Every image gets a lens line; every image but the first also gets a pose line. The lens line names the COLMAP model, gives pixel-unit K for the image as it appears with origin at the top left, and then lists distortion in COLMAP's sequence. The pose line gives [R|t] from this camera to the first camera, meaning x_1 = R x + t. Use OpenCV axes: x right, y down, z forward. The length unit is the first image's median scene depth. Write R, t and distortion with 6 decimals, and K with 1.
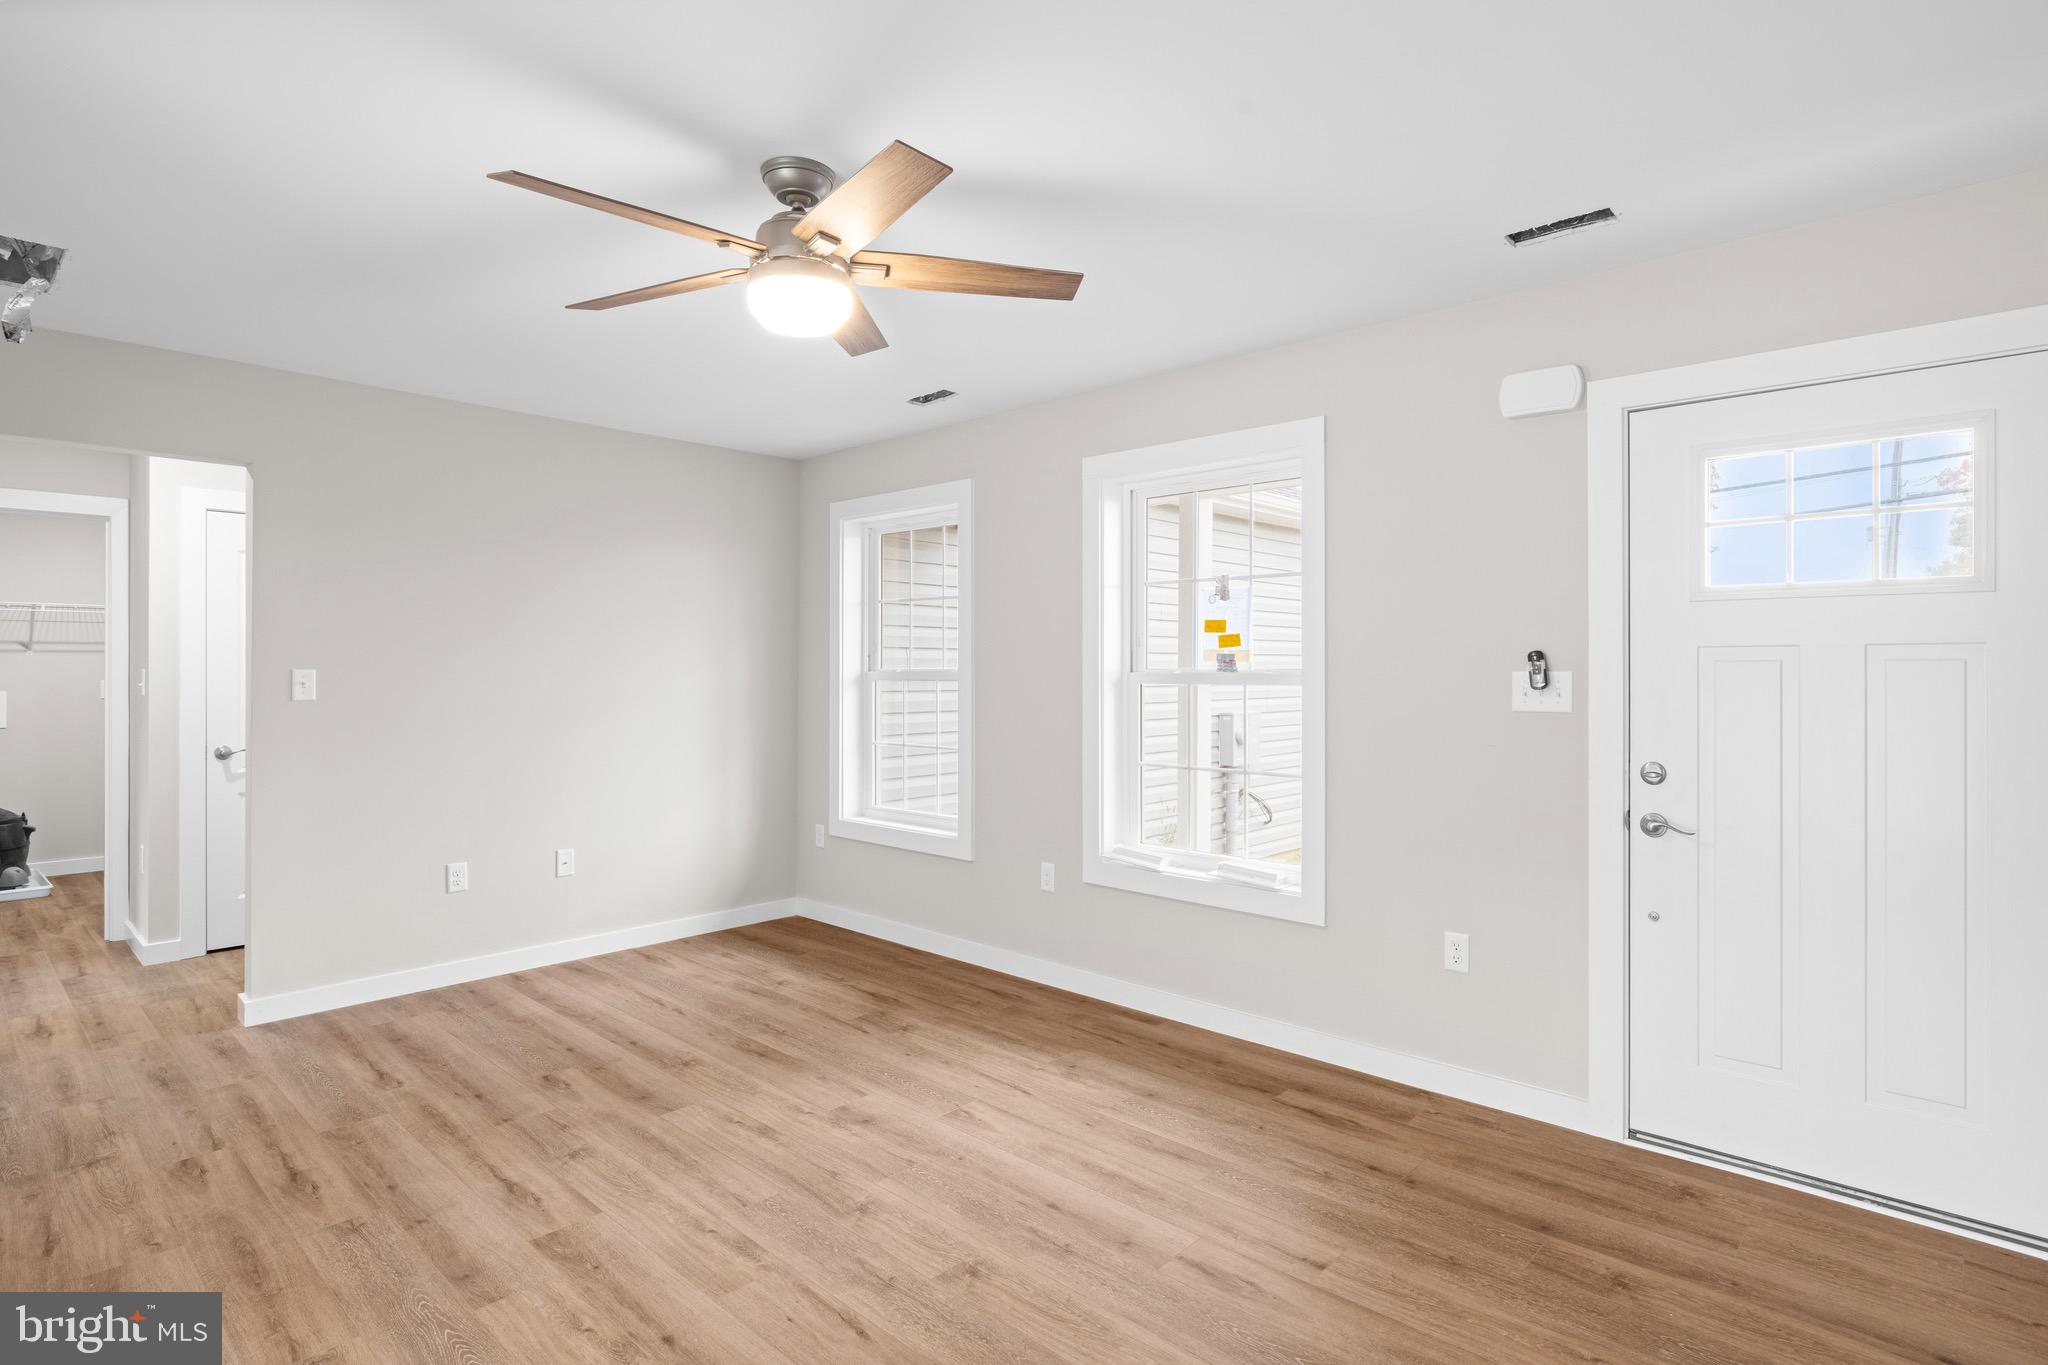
lens RADIAL K [[1036.4, 0, 1038.7], [0, 1036.4, 673.7], [0, 0, 1]] dist [-0.003914, -0.000107]
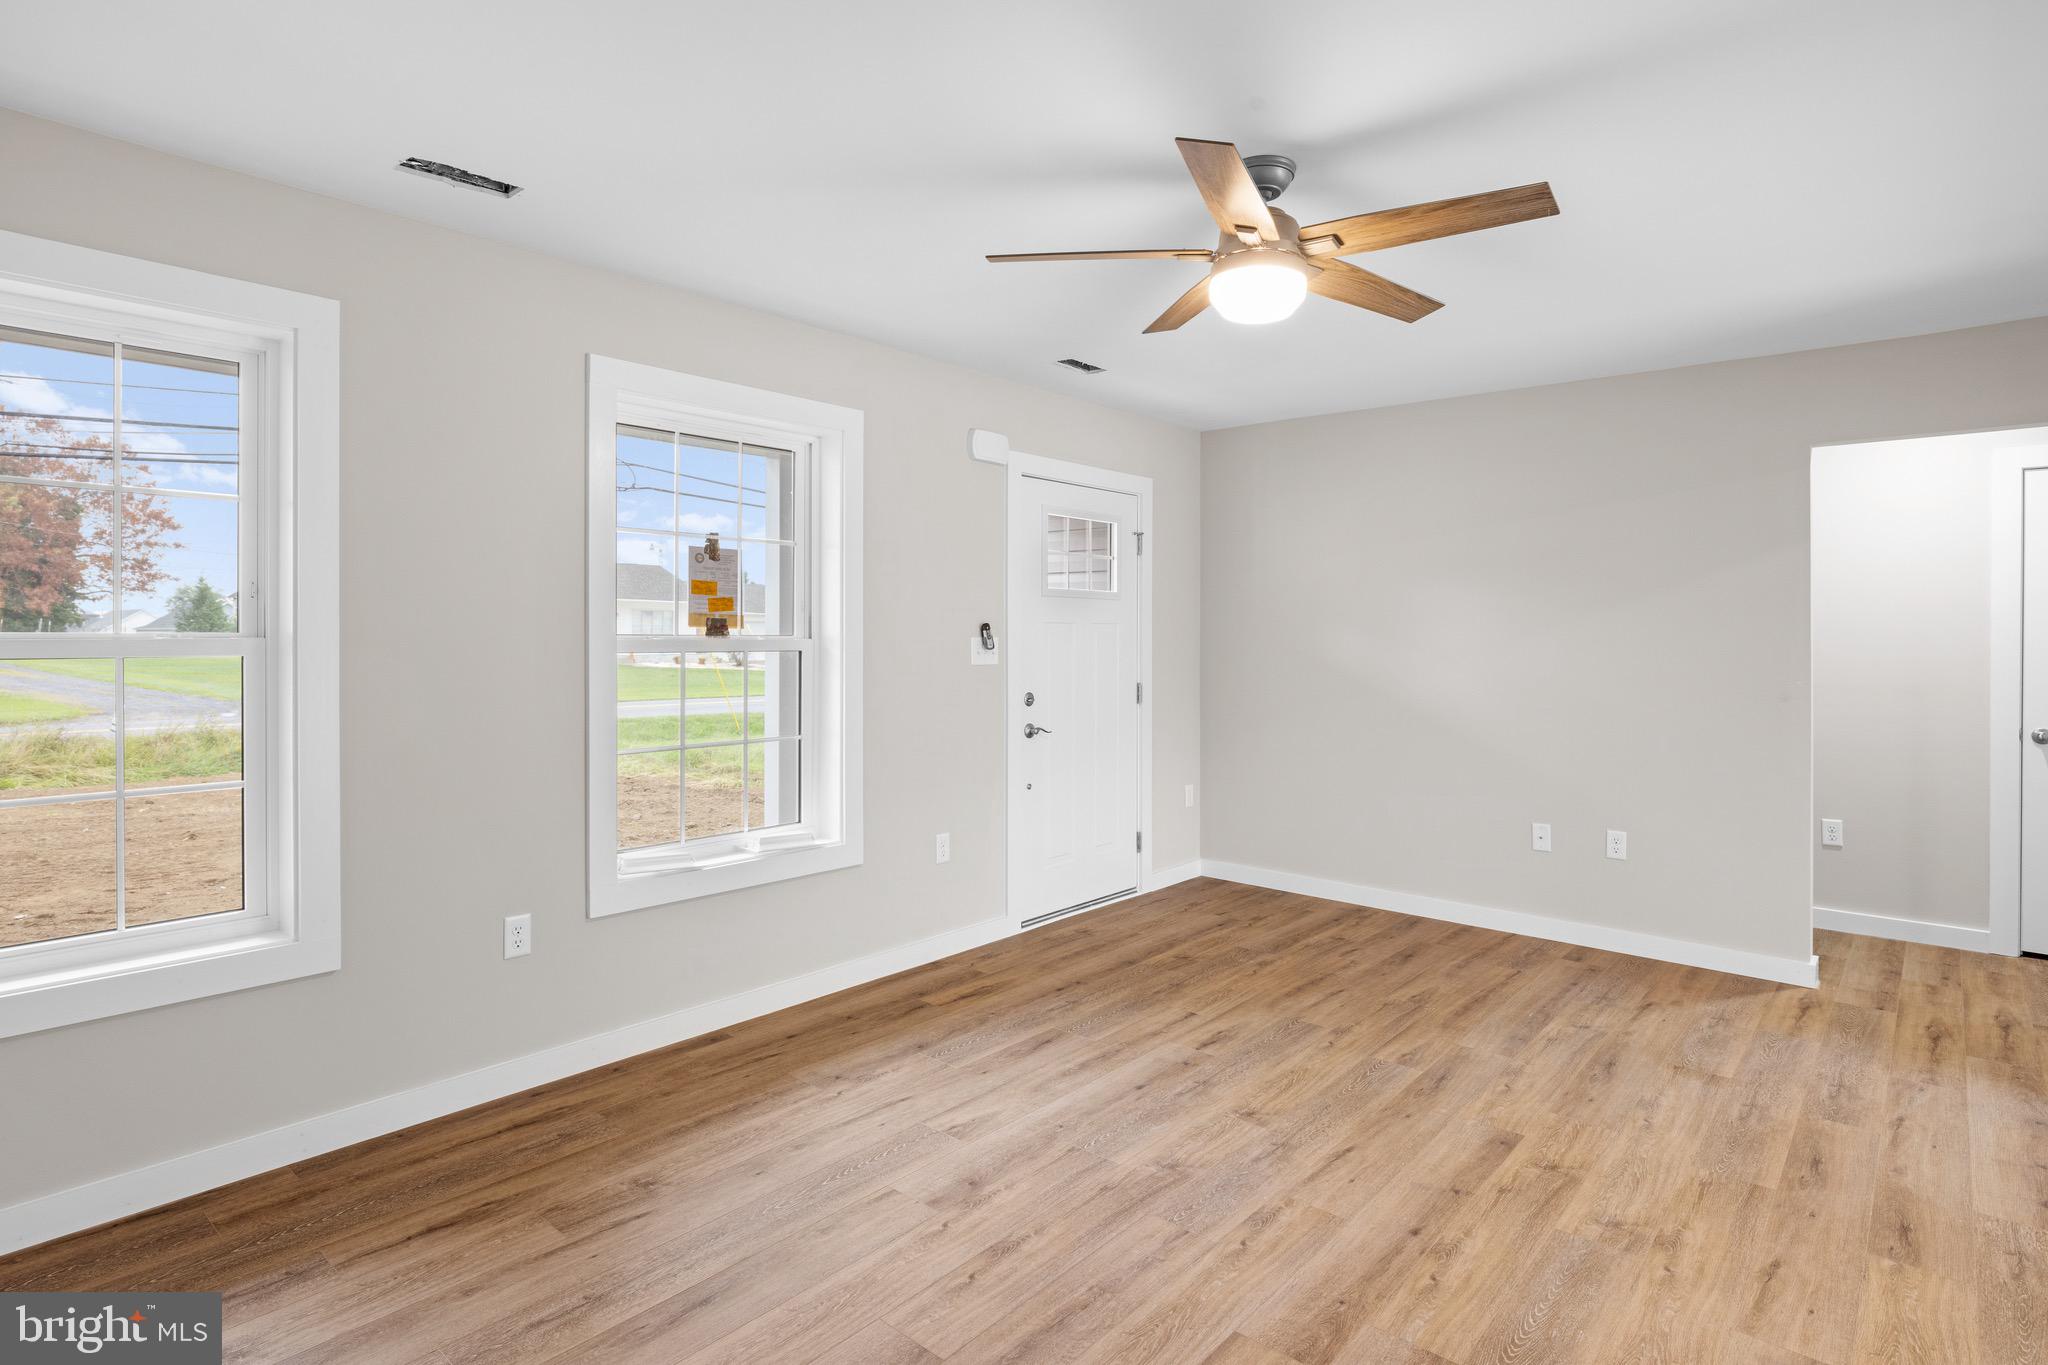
lens RADIAL K [[1058.1, 0, 1023.2], [0, 1058.1, 628.4], [0, 0, 1]] dist [-0.002015, 0.000238]
pose [[-0.023868, 0.005528, 0.999700, -1.000138], [-0.000426, 0.999985, -0.005540, -0.006472], [-0.999715, -0.000558, -0.023865, 0.966004]]
